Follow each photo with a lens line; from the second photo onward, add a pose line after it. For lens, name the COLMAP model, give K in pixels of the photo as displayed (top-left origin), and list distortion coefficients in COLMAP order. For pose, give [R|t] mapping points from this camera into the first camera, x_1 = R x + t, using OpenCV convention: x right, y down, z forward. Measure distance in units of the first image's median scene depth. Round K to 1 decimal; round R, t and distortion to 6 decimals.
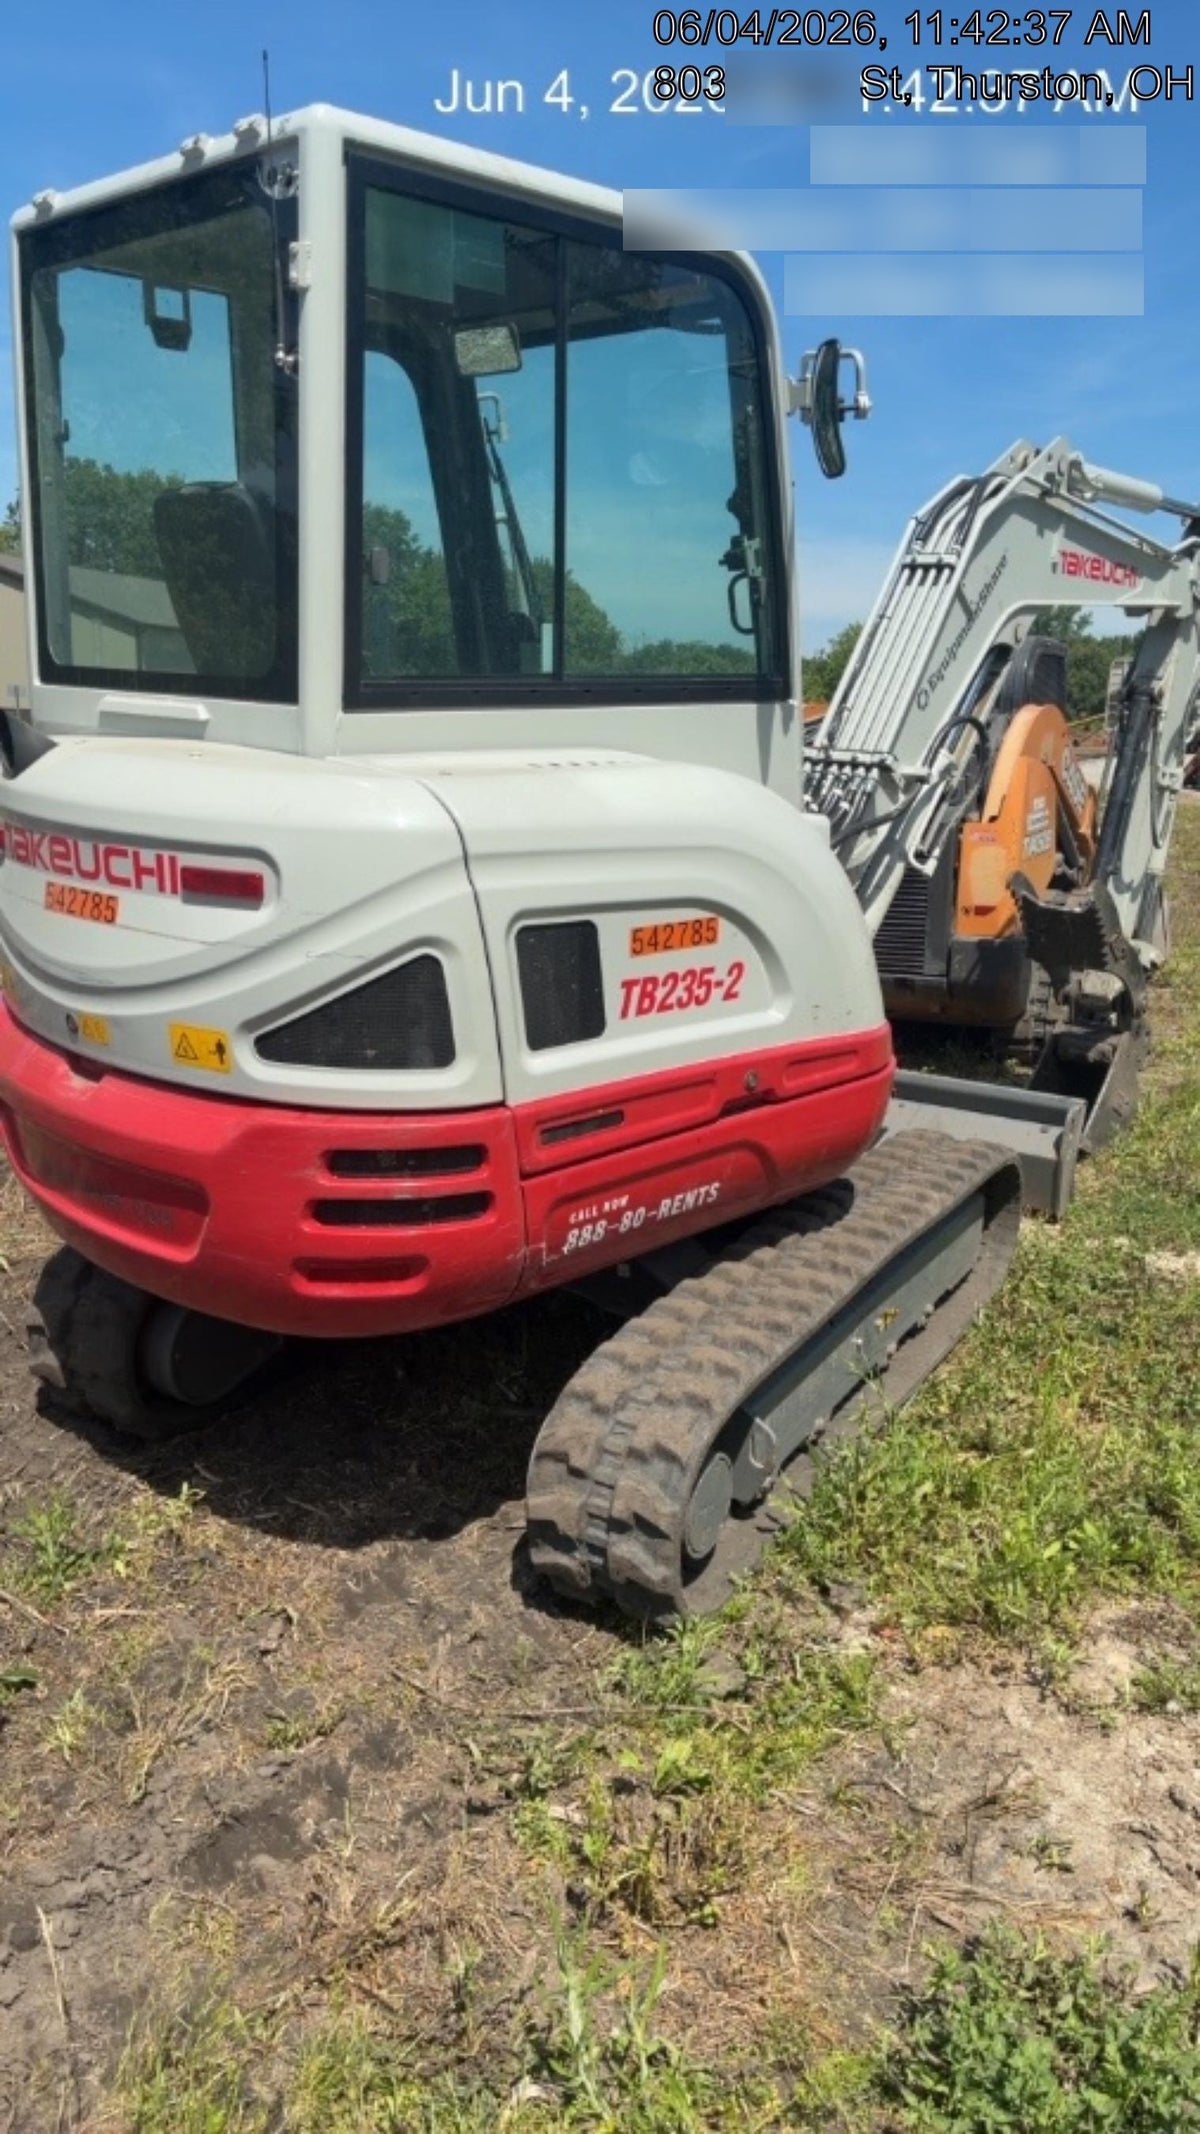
lens RADIAL K [[1593.4, 0, 672.8], [0, 1593.4, 1105.0], [0, 0, 1]] dist [0.037851, -0.027335]
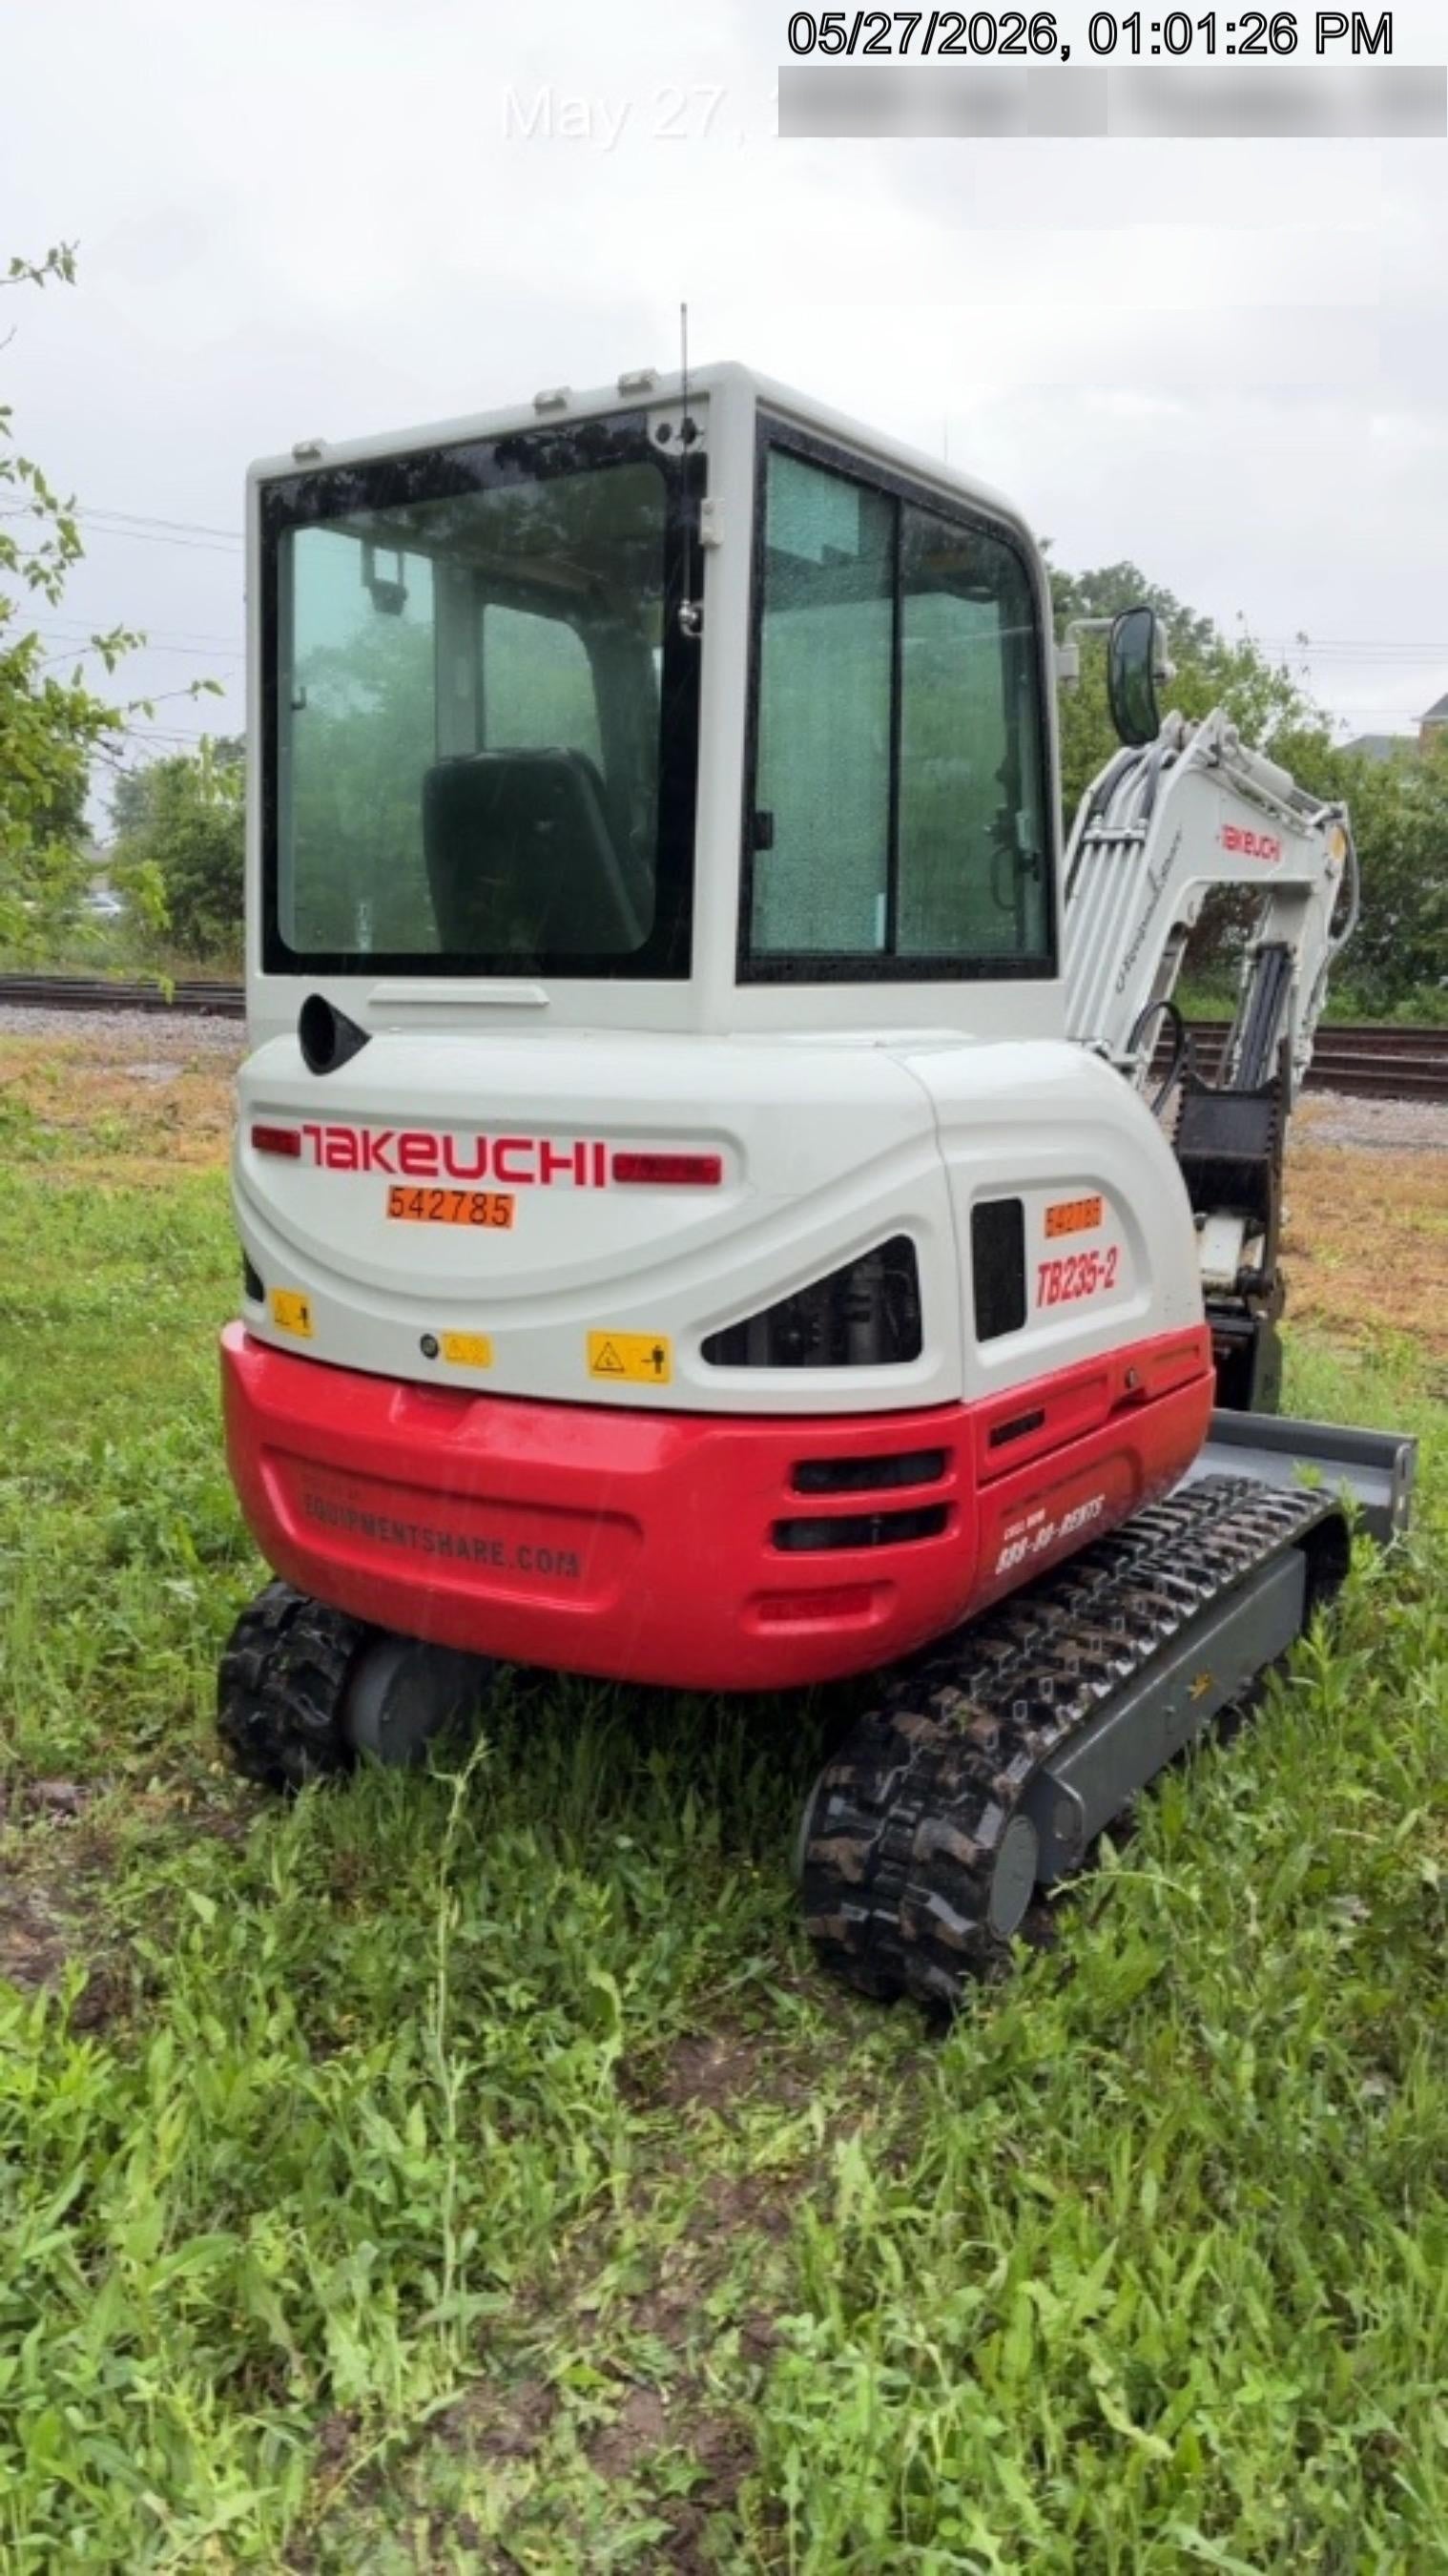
lens RADIAL K [[1923.3, 0, 676.6], [0, 1923.3, 1265.1], [0, 0, 1]] dist [0.037851, -0.027335]
pose [[0.987317, -0.046317, 0.151858, -0.405601], [0.065410, 0.990218, -0.123251, 0.043646], [-0.144664, 0.131621, 0.980688, -0.047595]]
